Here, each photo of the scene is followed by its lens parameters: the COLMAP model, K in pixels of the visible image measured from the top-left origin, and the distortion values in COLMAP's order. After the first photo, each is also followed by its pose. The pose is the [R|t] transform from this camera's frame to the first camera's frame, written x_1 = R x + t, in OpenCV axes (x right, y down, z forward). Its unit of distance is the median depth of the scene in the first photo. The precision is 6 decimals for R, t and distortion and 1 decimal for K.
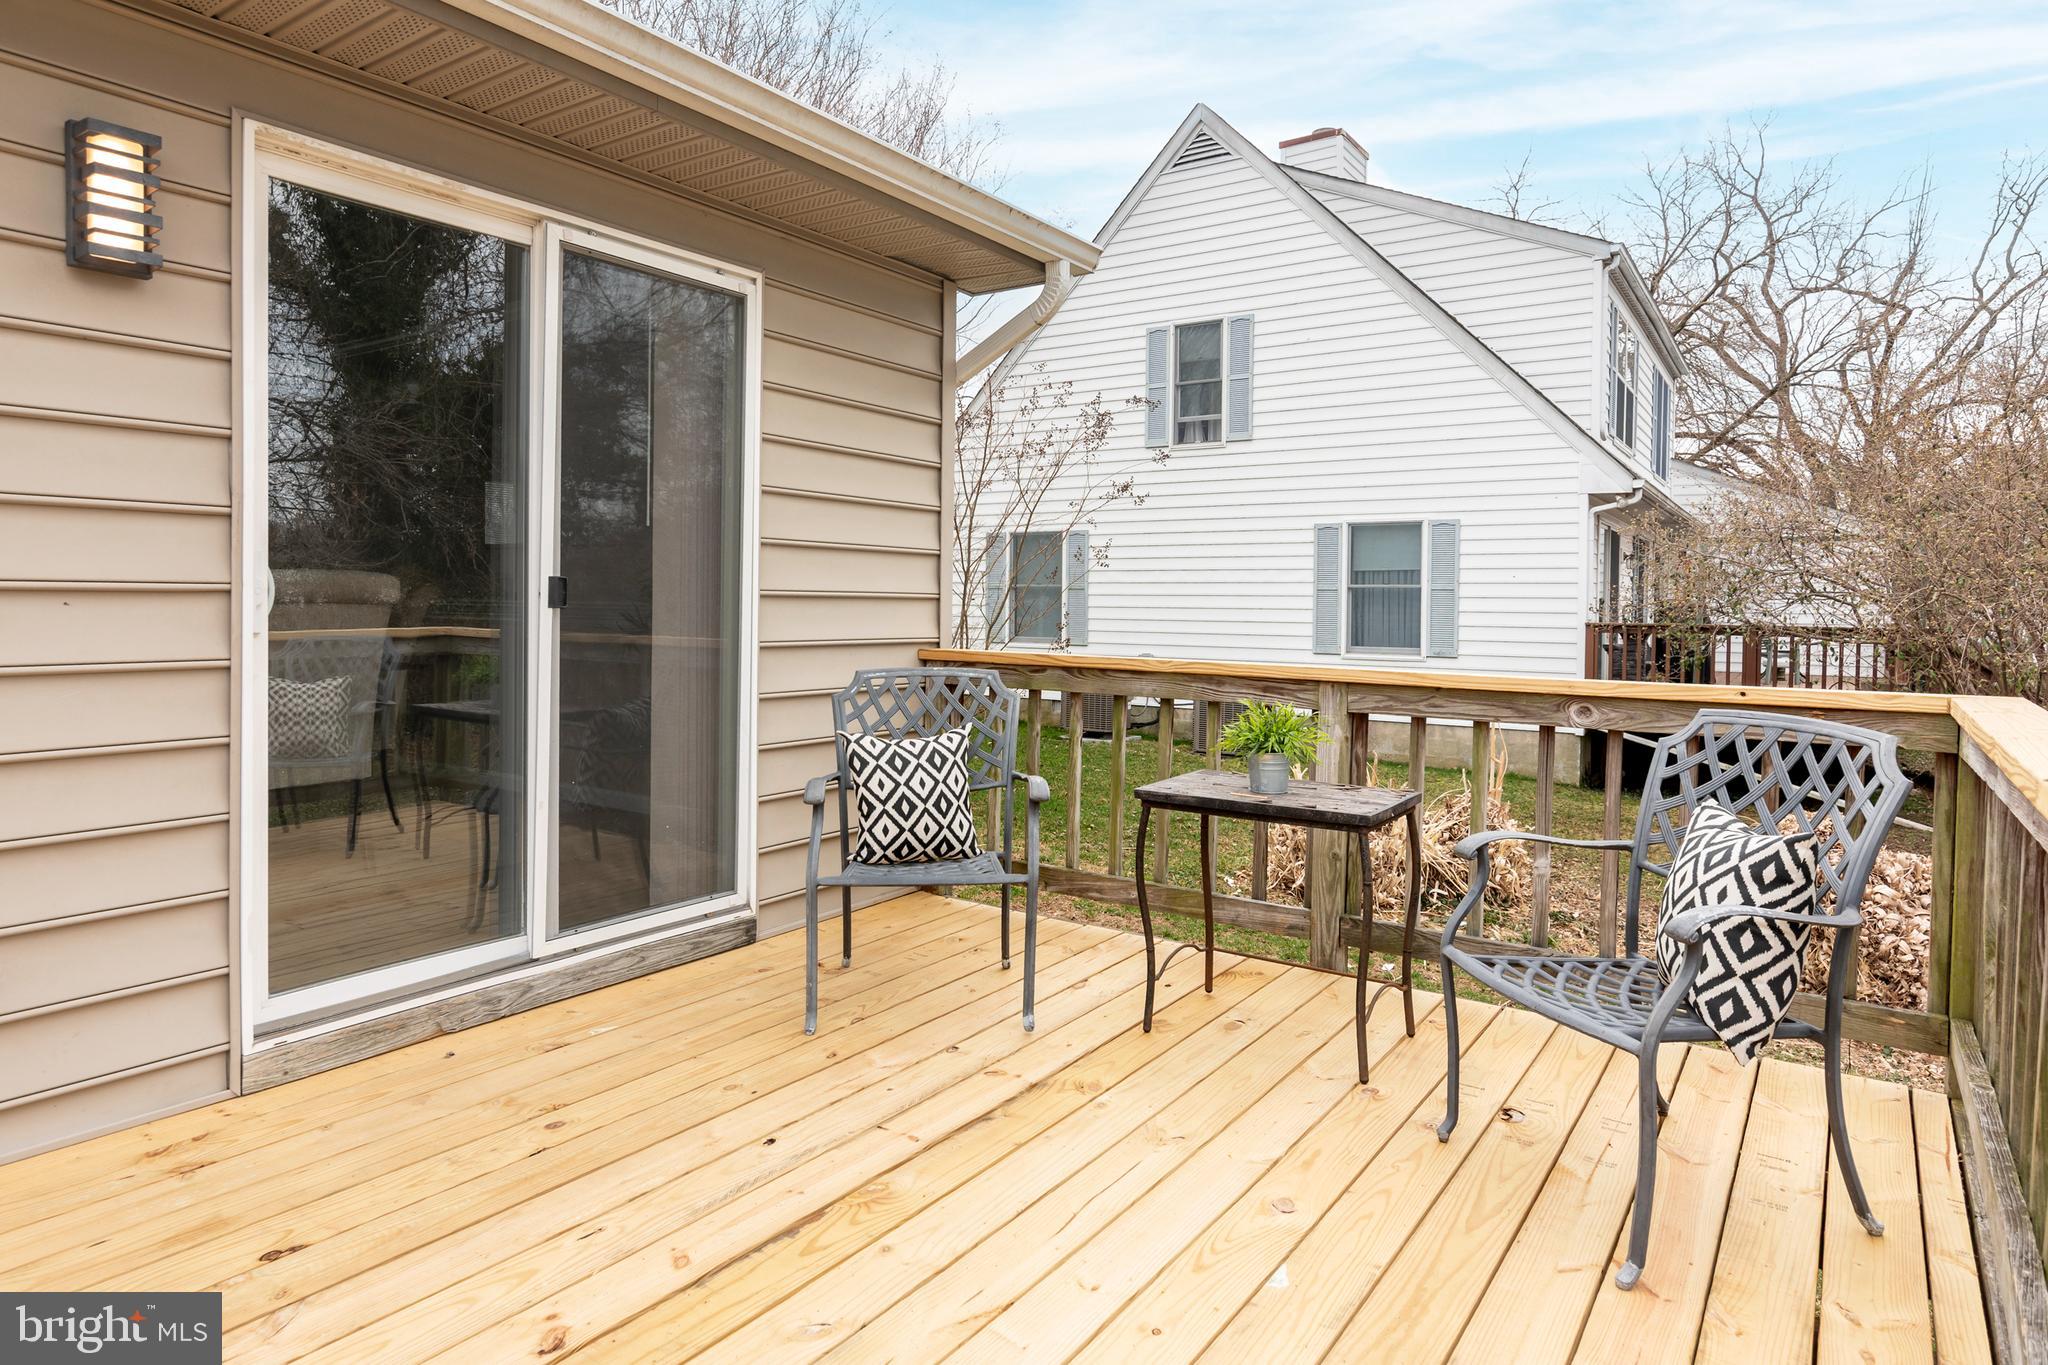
lens RADIAL K [[1198.3, 0, 991.4], [0, 1198.3, 608.8], [0, 0, 1]] dist [-0.000394, 0.001015]
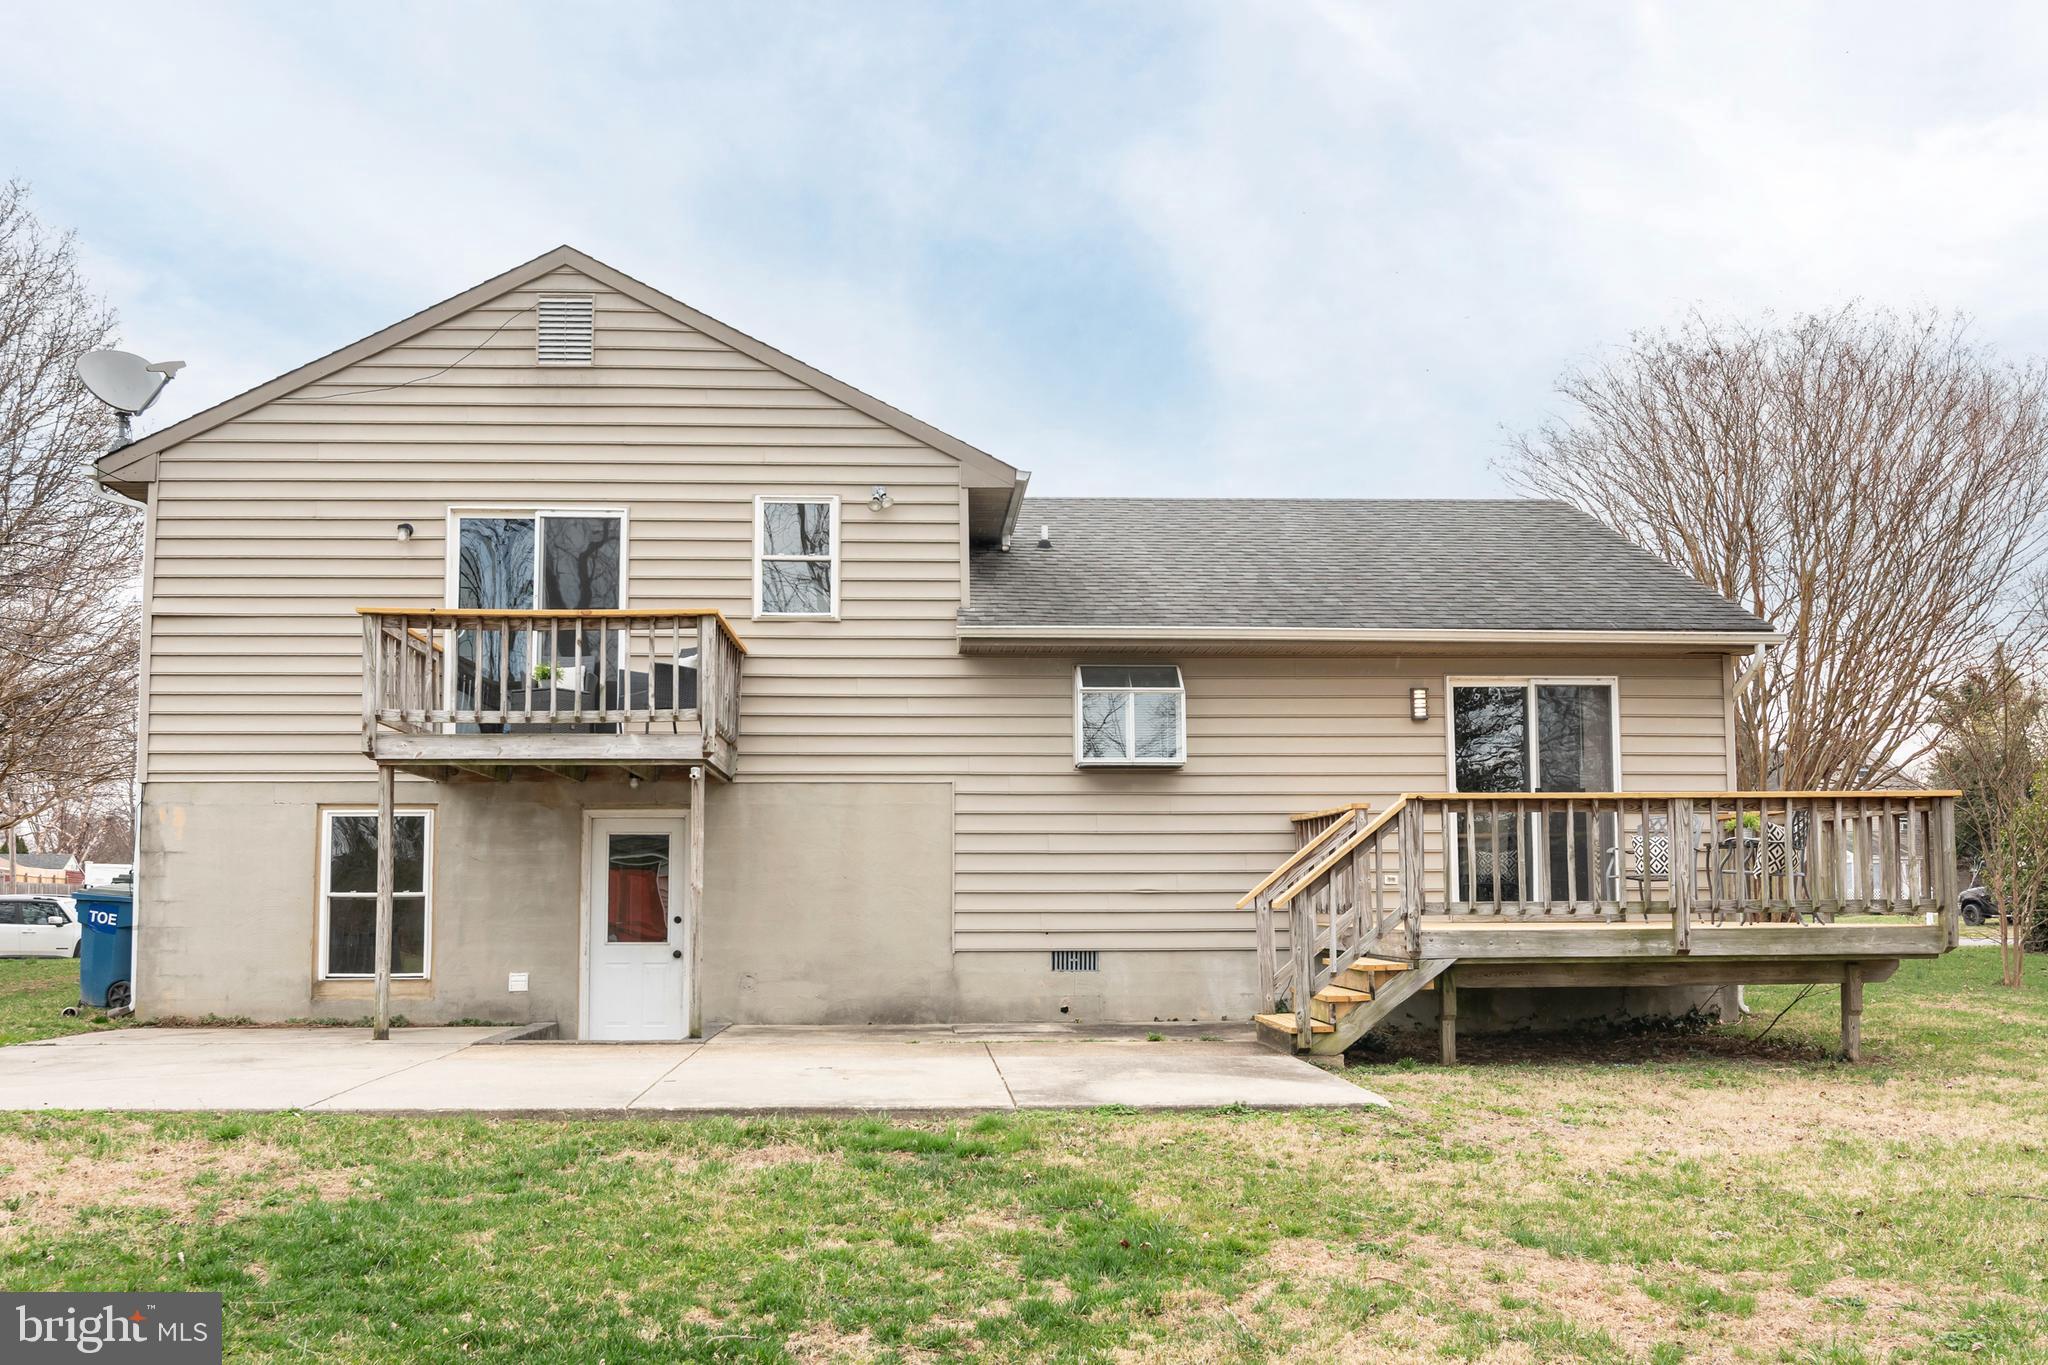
lens RADIAL K [[1647.9, 0, 1021.0], [0, 1647.9, 795.6], [0, 0, 1]] dist [0.000939, -0.000724]
pose [[0.621699, -0.070707, -0.780058, 0.472108], [0.005364, 0.996278, -0.086030, 0.077615], [0.783238, 0.049301, 0.619765, -0.599543]]
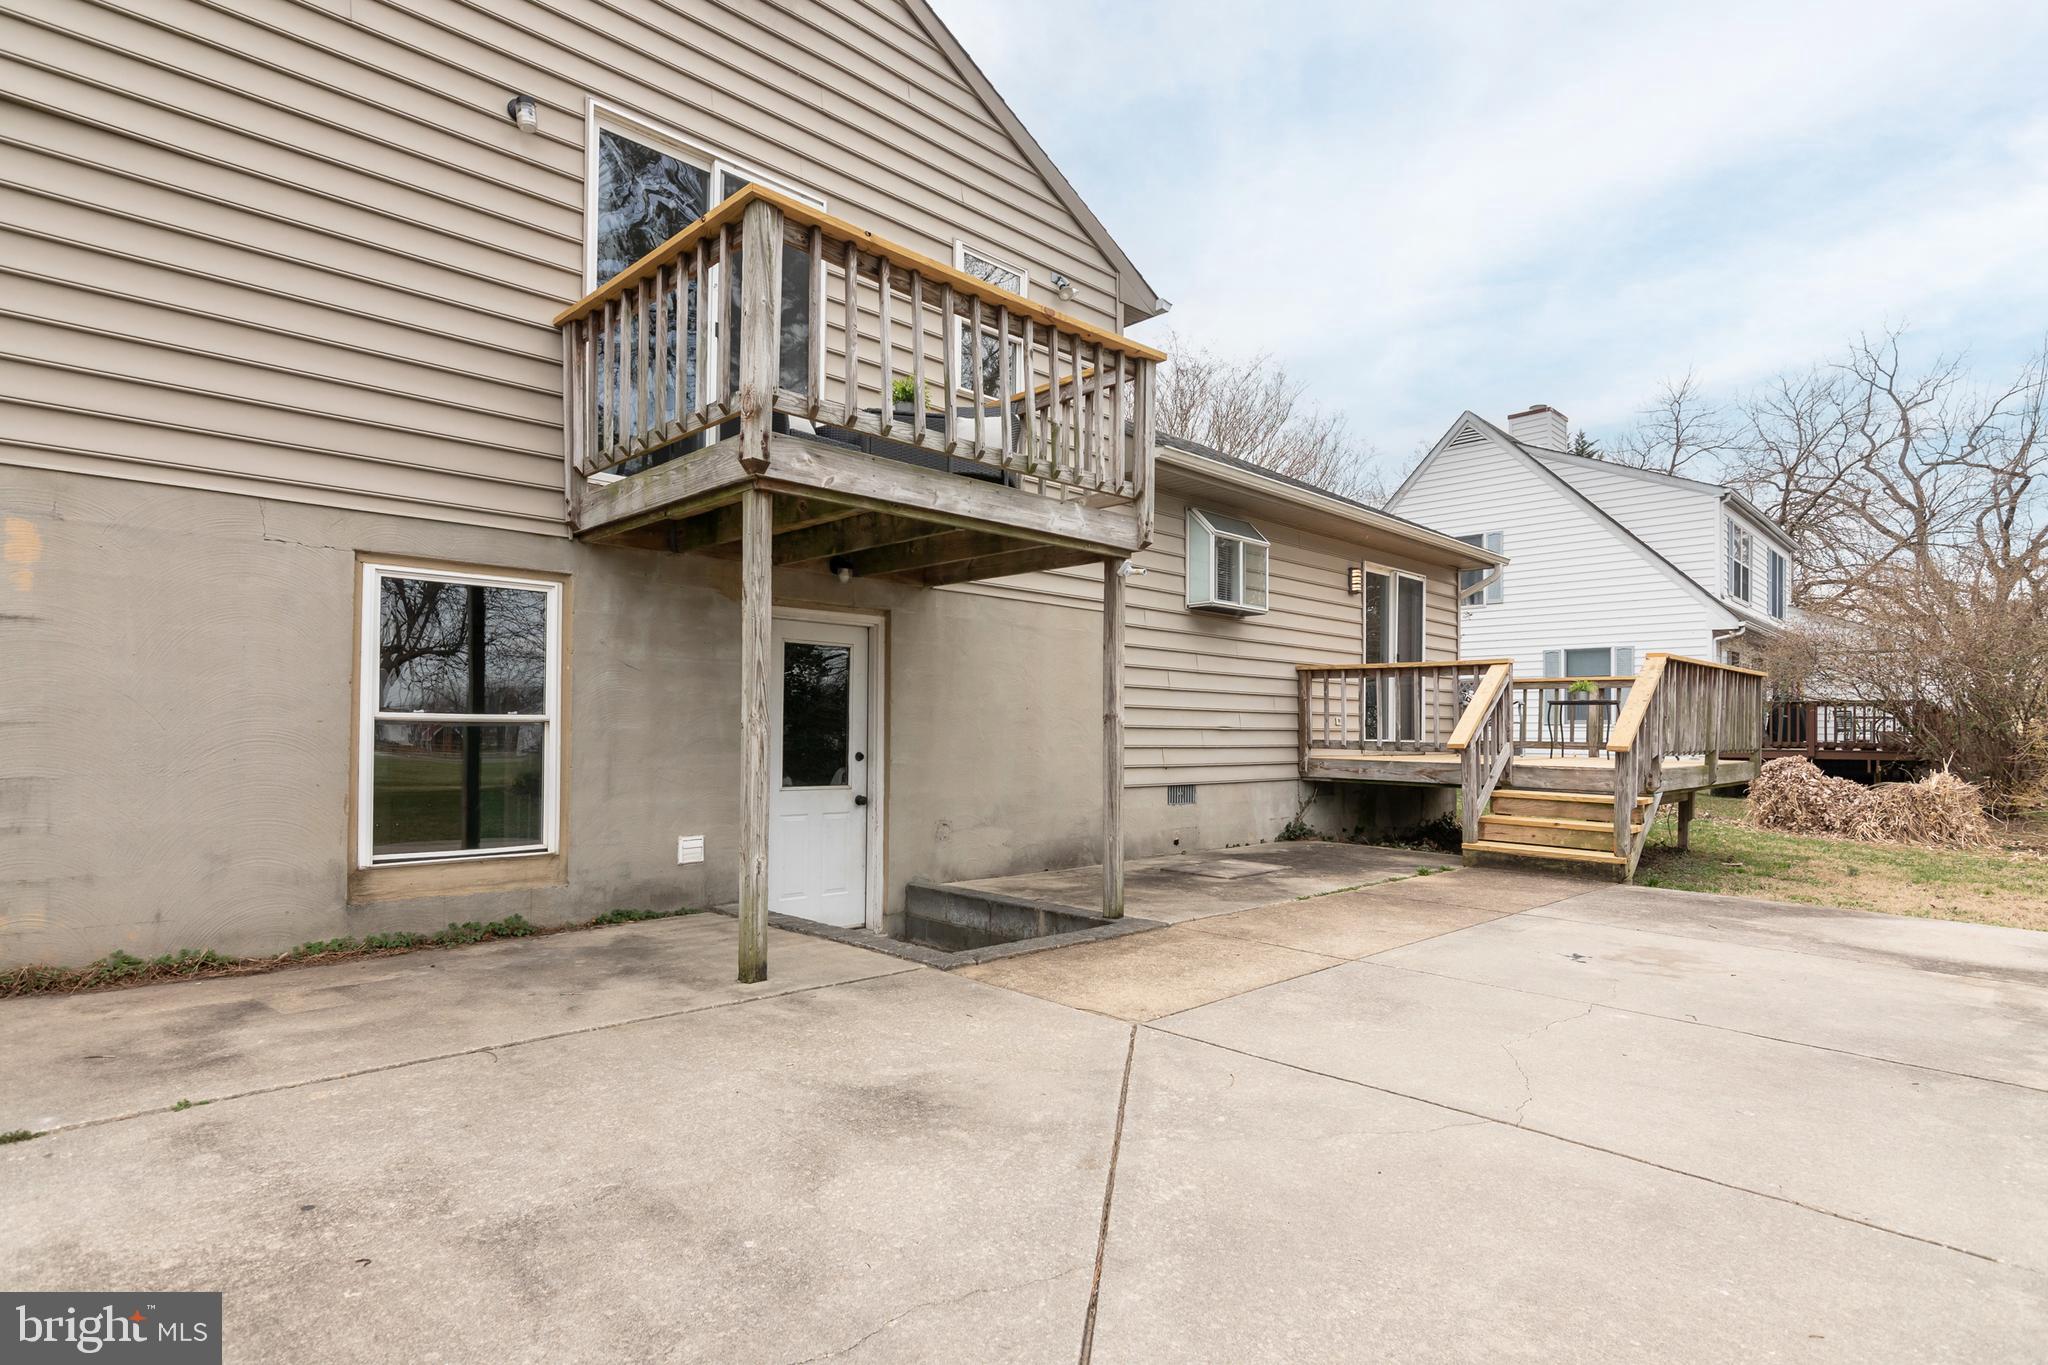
lens RADIAL K [[1038.5, 0, 990.6], [0, 1038.5, 715.9], [0, 0, 1]] dist [-0.004114, -0.000881]
pose [[0.982433, -0.006459, -0.186503, -0.232622], [0.001630, 0.999660, -0.026031, 0.060617], [0.186608, 0.025270, 0.982109, -0.611902]]
